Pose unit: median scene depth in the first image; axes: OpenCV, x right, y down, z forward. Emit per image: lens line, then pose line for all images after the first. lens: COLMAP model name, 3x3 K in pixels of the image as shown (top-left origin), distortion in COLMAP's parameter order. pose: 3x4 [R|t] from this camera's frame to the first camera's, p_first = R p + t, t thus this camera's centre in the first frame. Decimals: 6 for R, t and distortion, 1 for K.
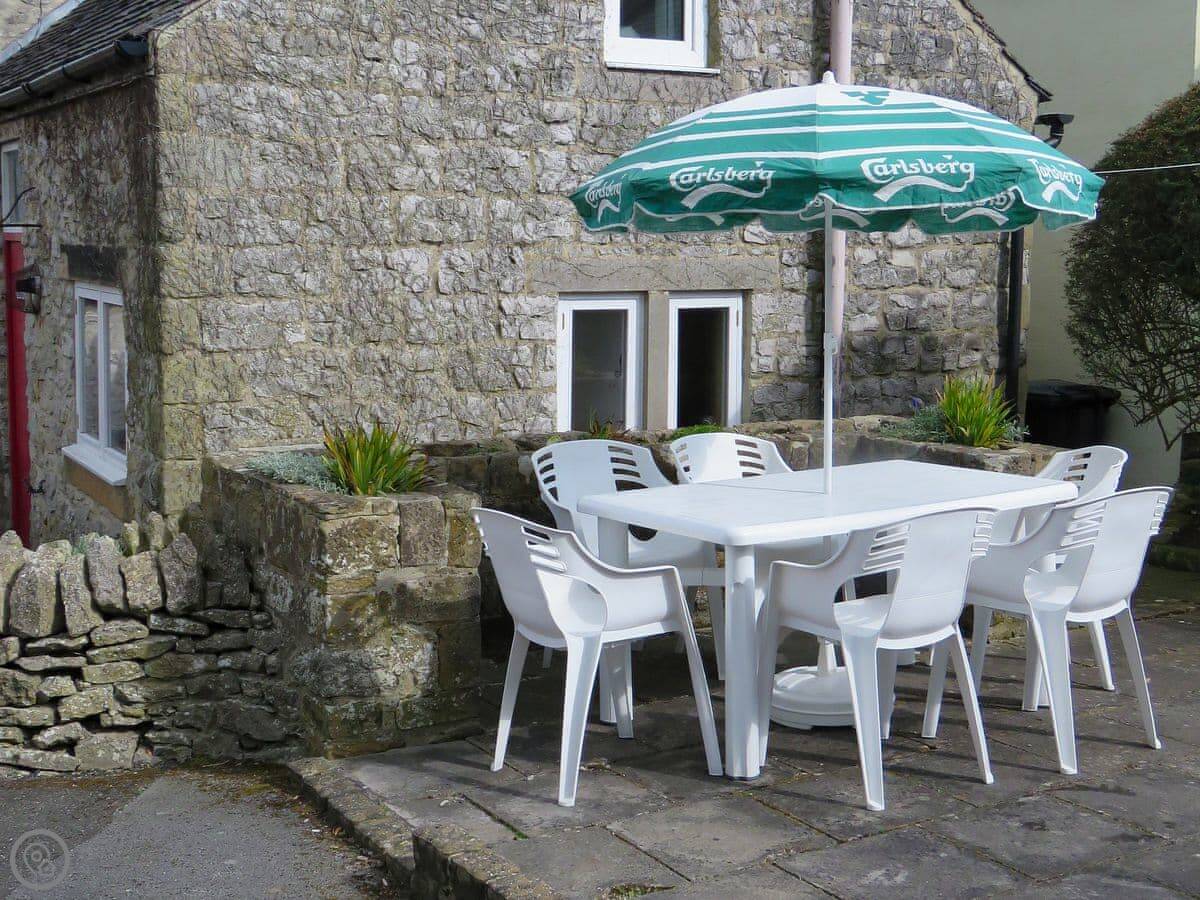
lens RADIAL K [[1500.3, 0, 599.3], [0, 1500.3, 391.3], [0, 0, 1]] dist [0.010835, -0.028947]
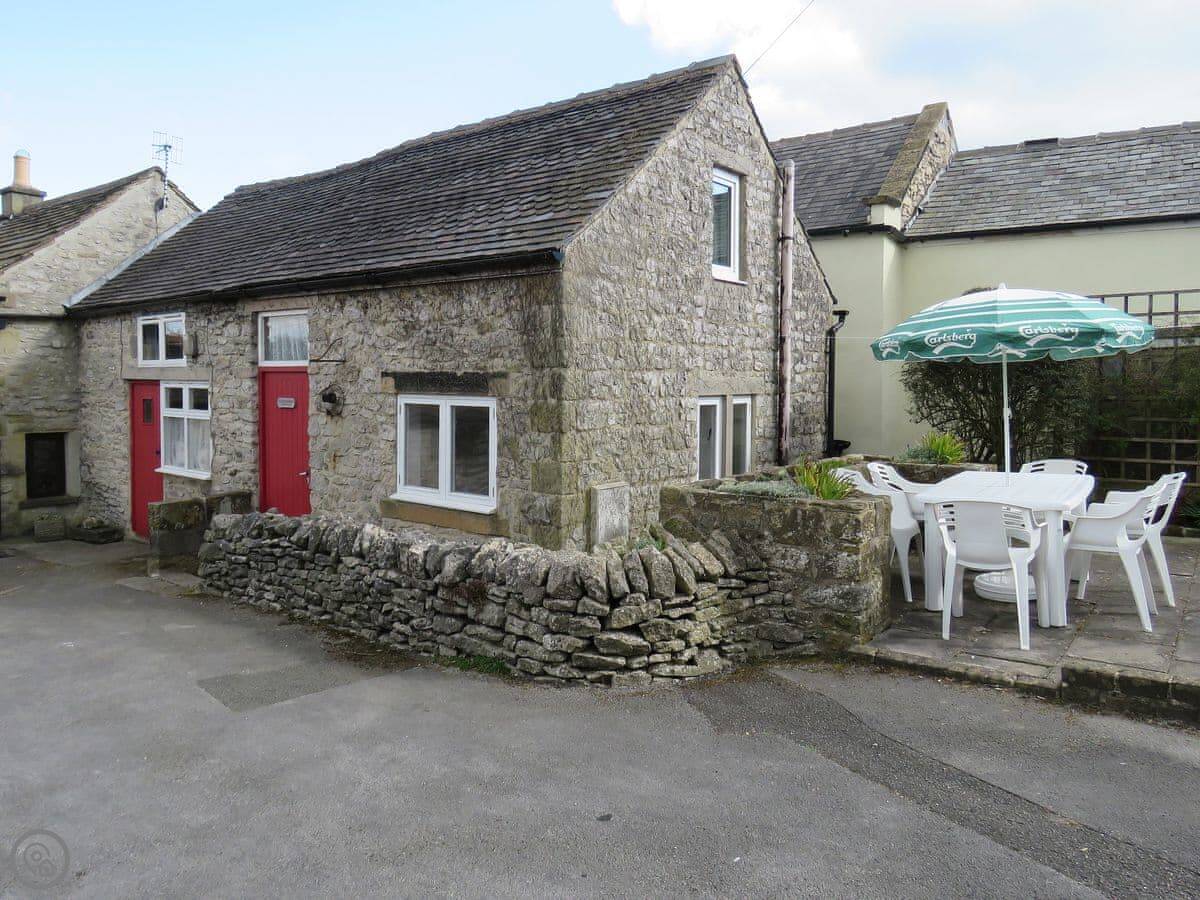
lens RADIAL K [[785.7, 0, 601.2], [0, 785.7, 405.0], [0, 0, 1]] dist [0.002130, 0.000678]
pose [[0.929777, -0.017288, 0.367716, -0.569932], [0.041430, 0.997465, -0.057861, -0.002659], [-0.365784, 0.069032, 0.928136, 0.146966]]
